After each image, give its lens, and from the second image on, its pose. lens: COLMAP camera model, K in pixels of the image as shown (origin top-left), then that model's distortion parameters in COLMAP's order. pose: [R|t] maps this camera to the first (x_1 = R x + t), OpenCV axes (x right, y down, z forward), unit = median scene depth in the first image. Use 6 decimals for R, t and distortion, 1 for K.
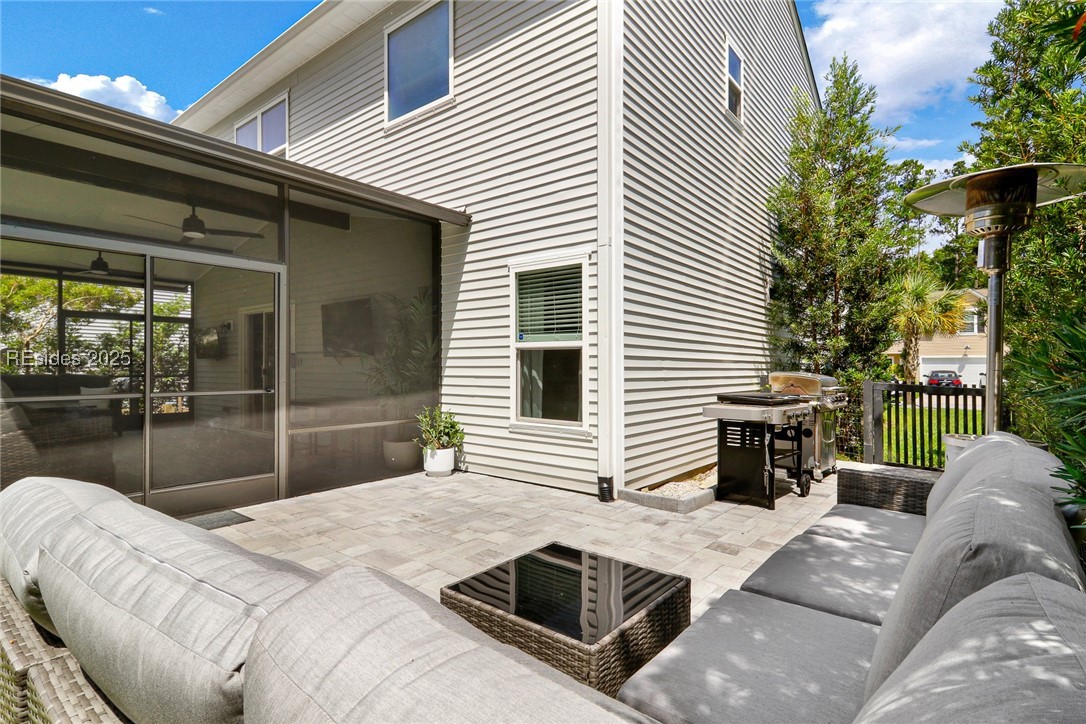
lens RADIAL K [[467.6, 0, 553.8], [0, 467.6, 361.5], [0, 0, 1]] dist [-0.018582, 0.000792]
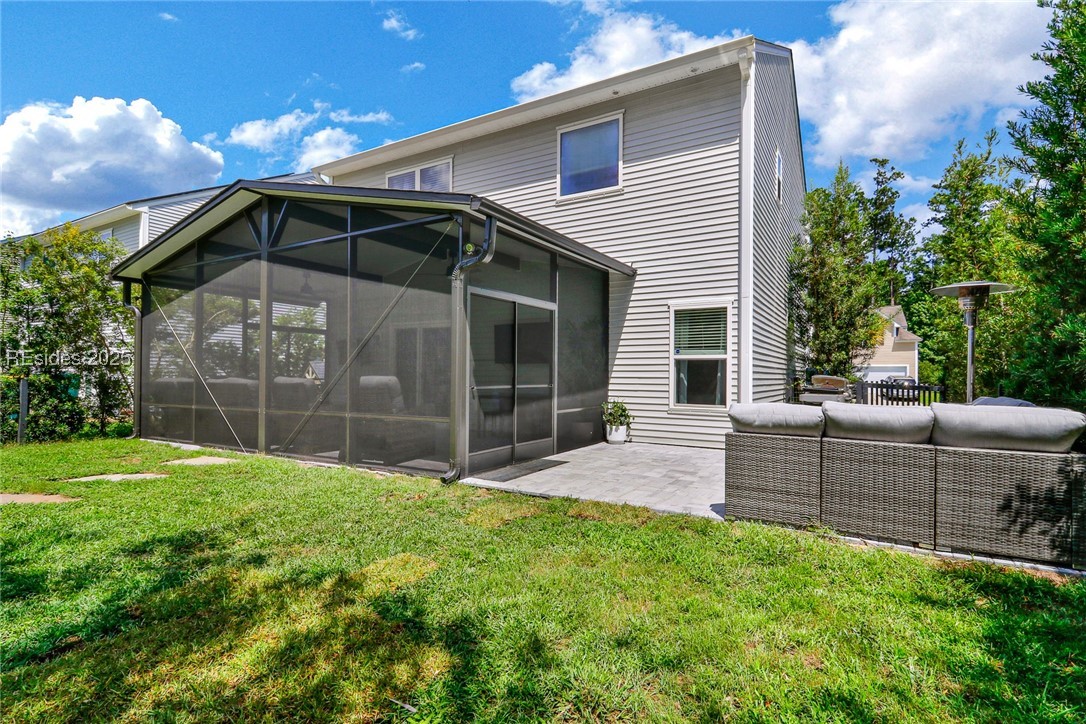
lens RADIAL K [[528.6, 0, 543.9], [0, 528.6, 356.0], [0, 0, 1]] dist [0.039101, -0.025689]
pose [[0.999226, 0.013340, 0.037003, -0.517549], [-0.011976, 0.999249, -0.036852, 0.028376], [-0.037466, 0.036381, 0.998635, -0.649091]]
